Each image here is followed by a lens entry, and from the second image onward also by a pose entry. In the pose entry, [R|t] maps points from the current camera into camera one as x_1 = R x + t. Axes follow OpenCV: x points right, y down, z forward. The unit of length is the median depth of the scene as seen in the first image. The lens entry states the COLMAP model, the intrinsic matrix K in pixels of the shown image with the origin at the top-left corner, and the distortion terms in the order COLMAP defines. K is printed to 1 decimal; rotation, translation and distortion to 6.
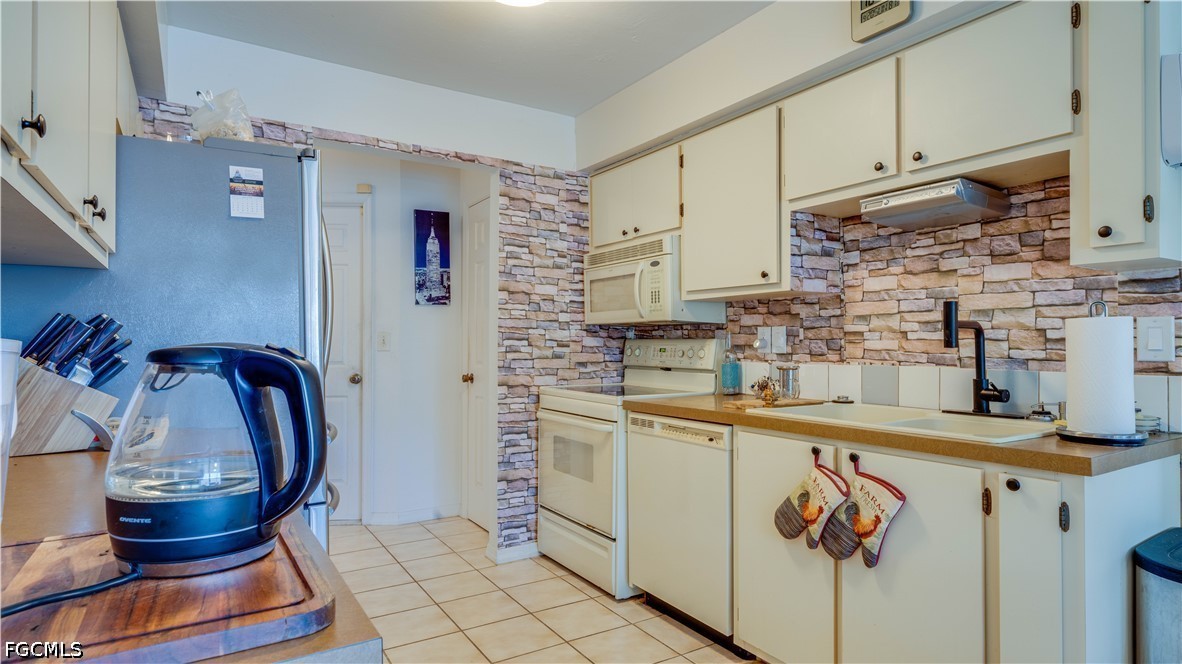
lens RADIAL K [[623.4, 0, 586.8], [0, 623.4, 337.5], [0, 0, 1]] dist [-0.000079, -0.001457]
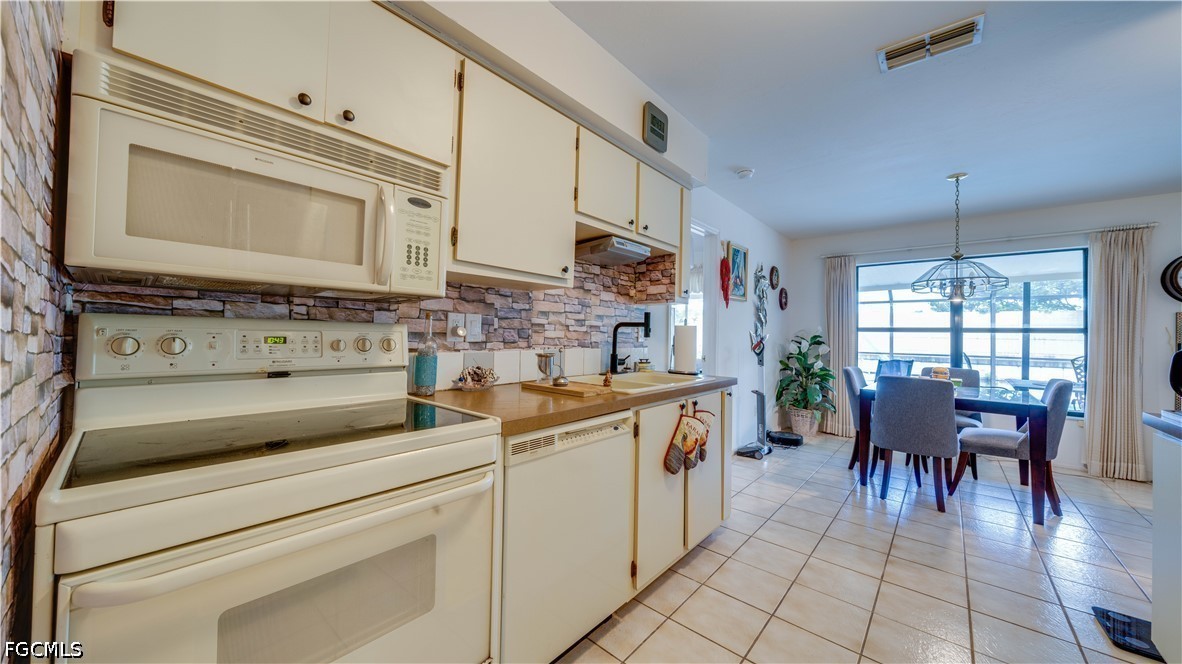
lens RADIAL K [[408.2, 0, 576.6], [0, 408.2, 330.1], [0, 0, 1]] dist [-0.005255, 0.000392]
pose [[-0.271311, 0.004196, 0.962483, -0.386999], [-0.028410, 0.999520, -0.012366, 0.011575], [-0.962072, -0.030700, -0.271061, 1.129702]]
